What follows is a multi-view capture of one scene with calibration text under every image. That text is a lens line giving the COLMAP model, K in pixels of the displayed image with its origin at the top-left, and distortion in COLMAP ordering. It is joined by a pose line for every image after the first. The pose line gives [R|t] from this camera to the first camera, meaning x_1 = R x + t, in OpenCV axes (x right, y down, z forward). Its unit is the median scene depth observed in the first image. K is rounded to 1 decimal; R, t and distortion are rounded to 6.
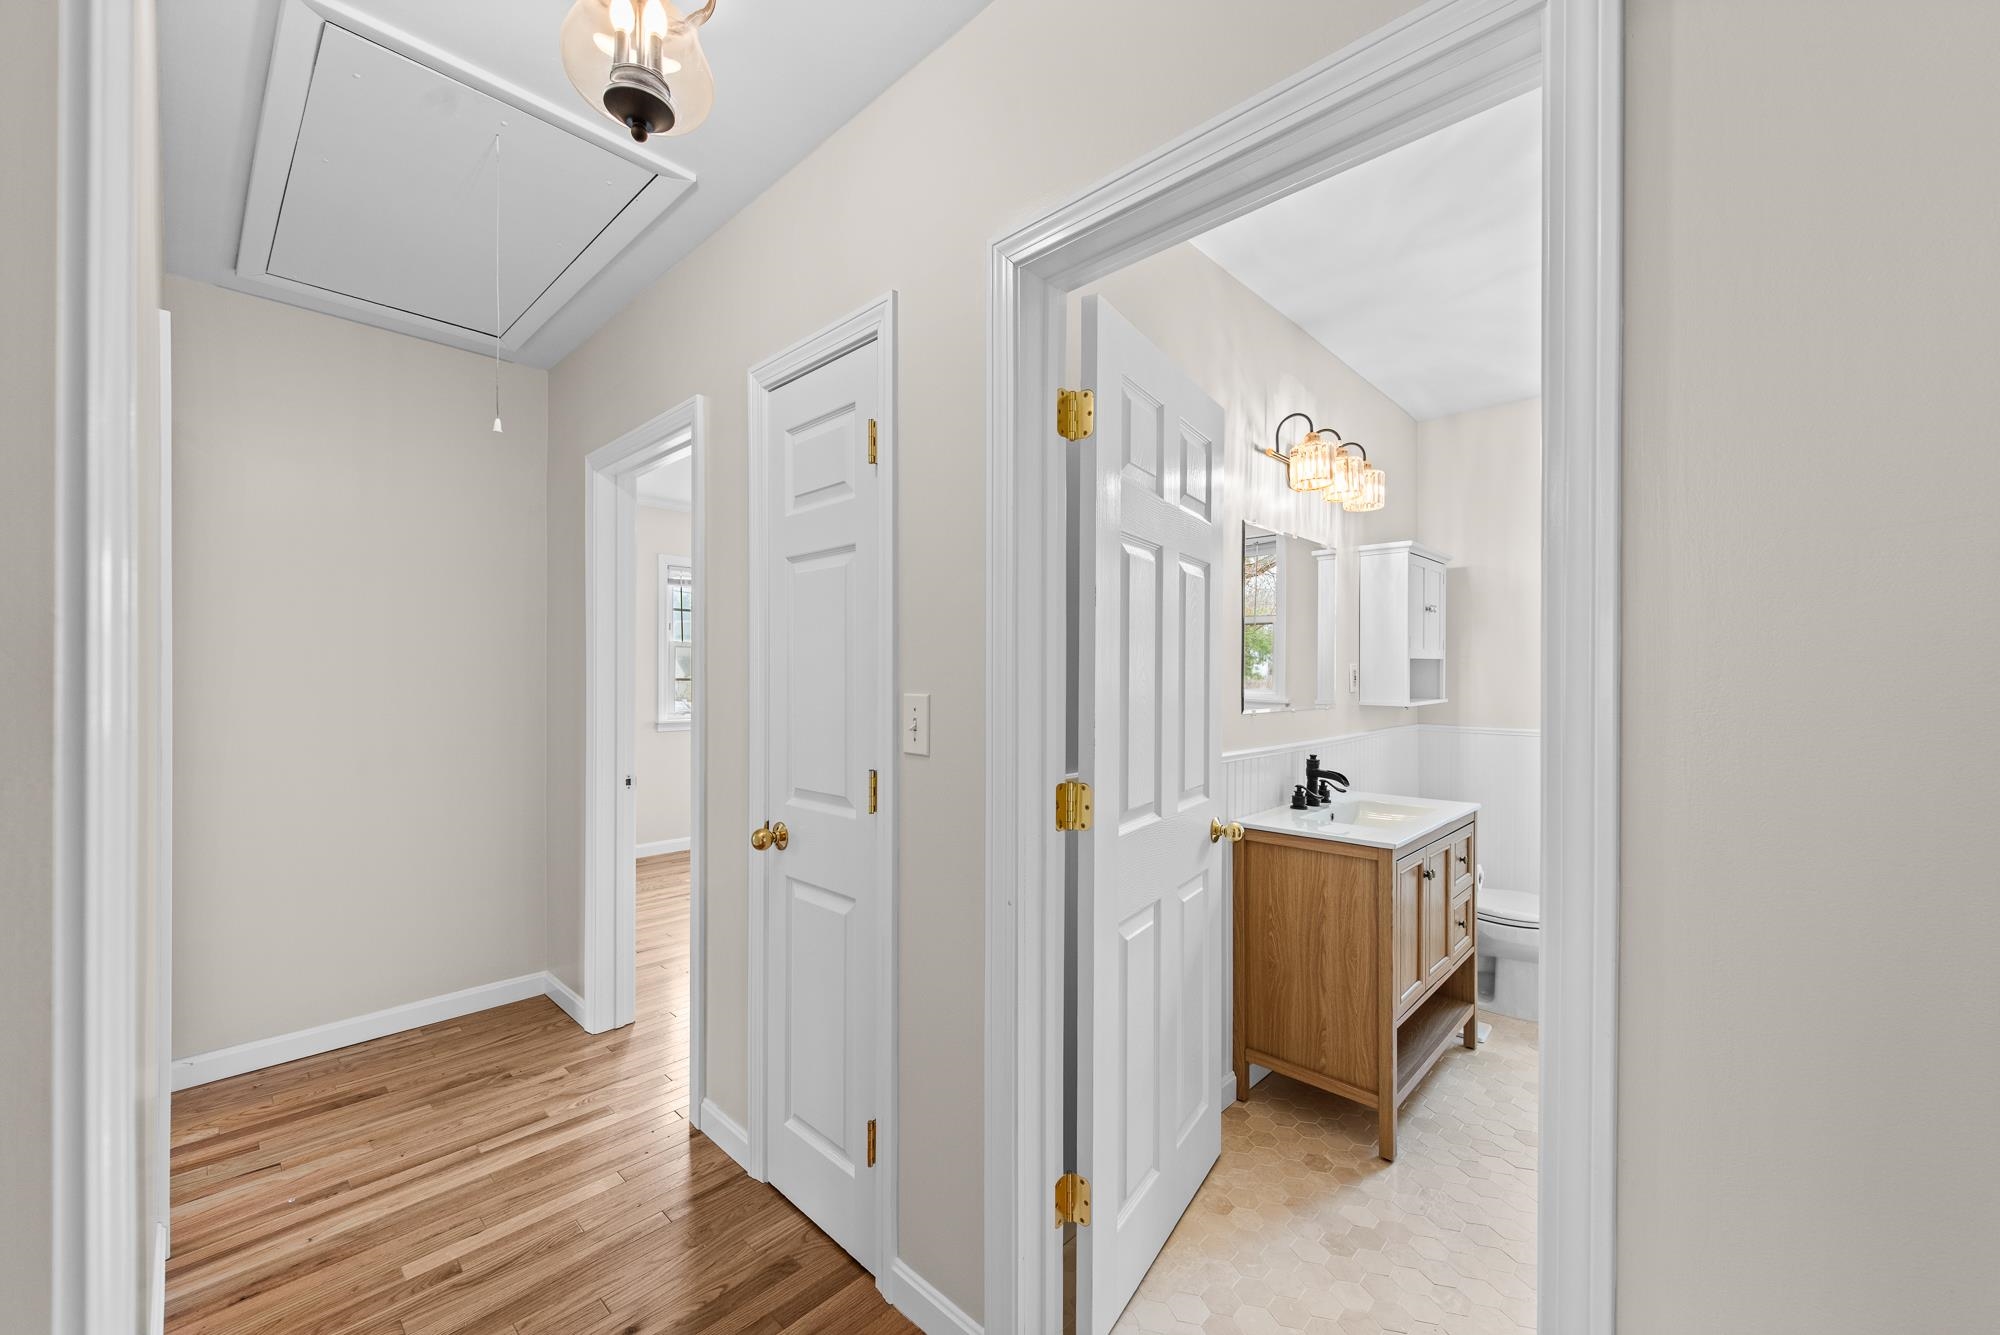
lens RADIAL K [[783.5, 0, 1010.2], [0, 783.5, 674.6], [0, 0, 1]] dist [0.020282, -0.006988]
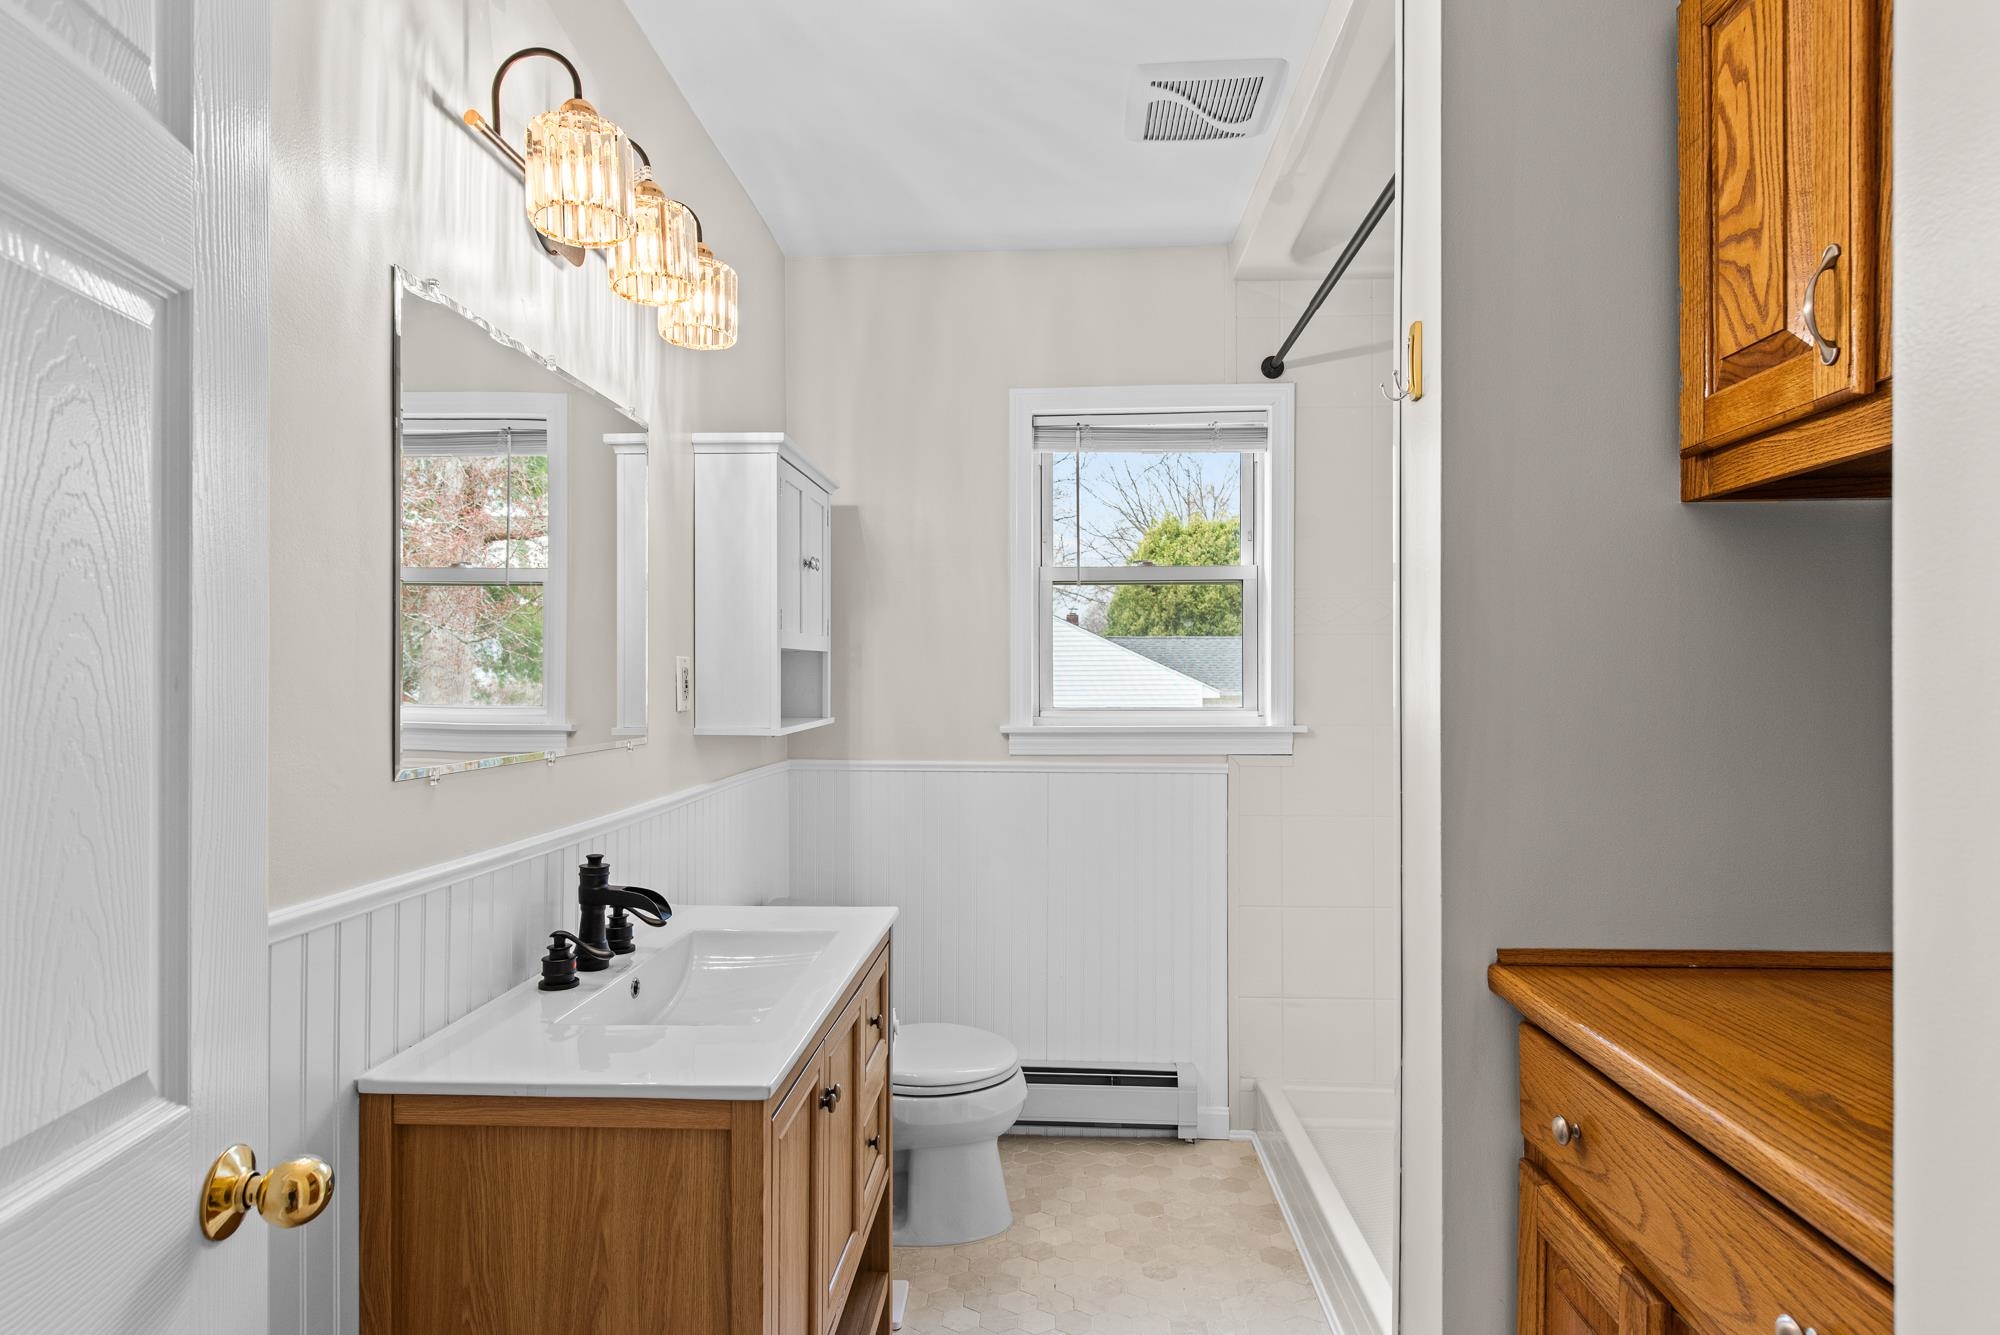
lens RADIAL K [[1039.0, 0, 1003.2], [0, 1039.0, 684.3], [0, 0, 1]] dist [0.002773, -0.000006]
pose [[0.764393, -0.005198, 0.644730, 0.180094], [0.001065, 0.999976, 0.006799, -0.000098], [-0.644750, -0.004510, 0.764380, 0.391540]]
